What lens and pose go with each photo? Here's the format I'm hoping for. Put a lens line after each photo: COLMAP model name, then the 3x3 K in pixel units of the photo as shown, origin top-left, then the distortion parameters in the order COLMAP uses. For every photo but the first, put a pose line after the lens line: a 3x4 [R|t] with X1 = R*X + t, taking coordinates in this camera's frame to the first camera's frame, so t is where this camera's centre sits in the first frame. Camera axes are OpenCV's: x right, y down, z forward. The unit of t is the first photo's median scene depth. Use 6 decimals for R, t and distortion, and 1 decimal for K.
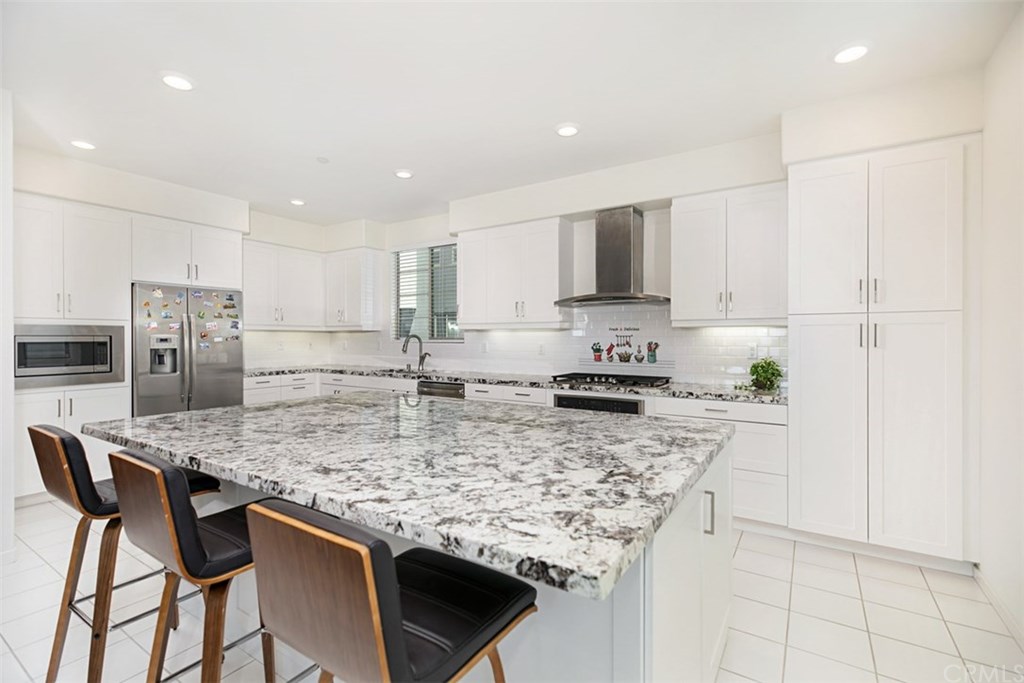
lens RADIAL K [[463.7, 0, 506.5], [0, 463.7, 338.1], [0, 0, 1]] dist [0.006788, 0.001935]
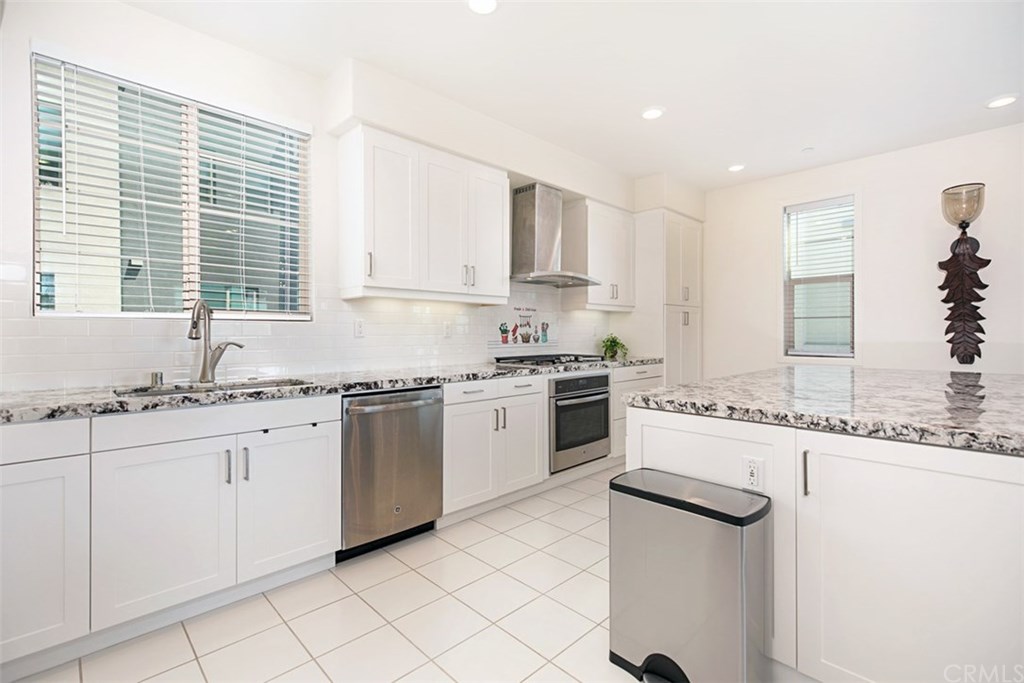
lens RADIAL K [[463.7, 0, 518.8], [0, 463.7, 335.4], [0, 0, 1]] dist [0.006788, 0.001935]
pose [[0.209946, -0.007039, 0.977688, -0.732115], [0.001675, 0.999975, 0.006840, 0.030273], [-0.977712, 0.000202, 0.209953, 0.835568]]
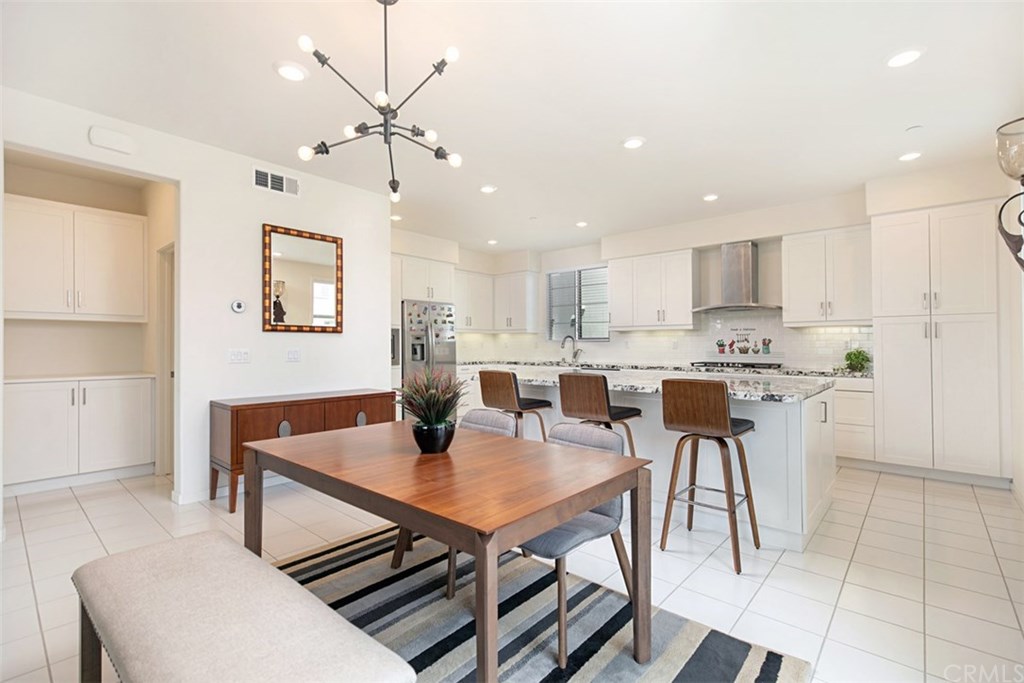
lens RADIAL K [[463.7, 0, 509.5], [0, 463.7, 334.2], [0, 0, 1]] dist [0.006788, 0.001935]
pose [[0.989847, -0.003849, -0.142086, -0.238110], [0.000237, 0.999677, -0.025429, 0.030108], [0.142138, 0.025137, 0.989528, -0.457827]]
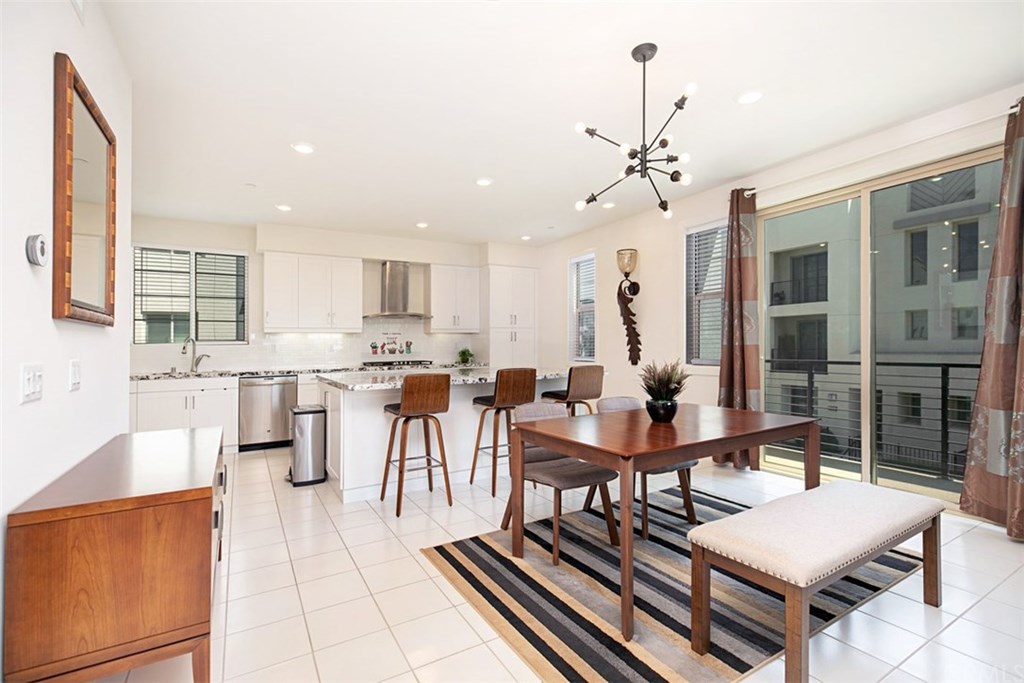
lens RADIAL K [[463.7, 0, 508.7], [0, 463.7, 340.3], [0, 0, 1]] dist [0.006788, 0.001935]
pose [[0.451013, 0.002291, 0.892515, -1.050130], [0.015404, 0.999828, -0.010351, 0.028003], [-0.892385, 0.018416, 0.450900, -0.104508]]
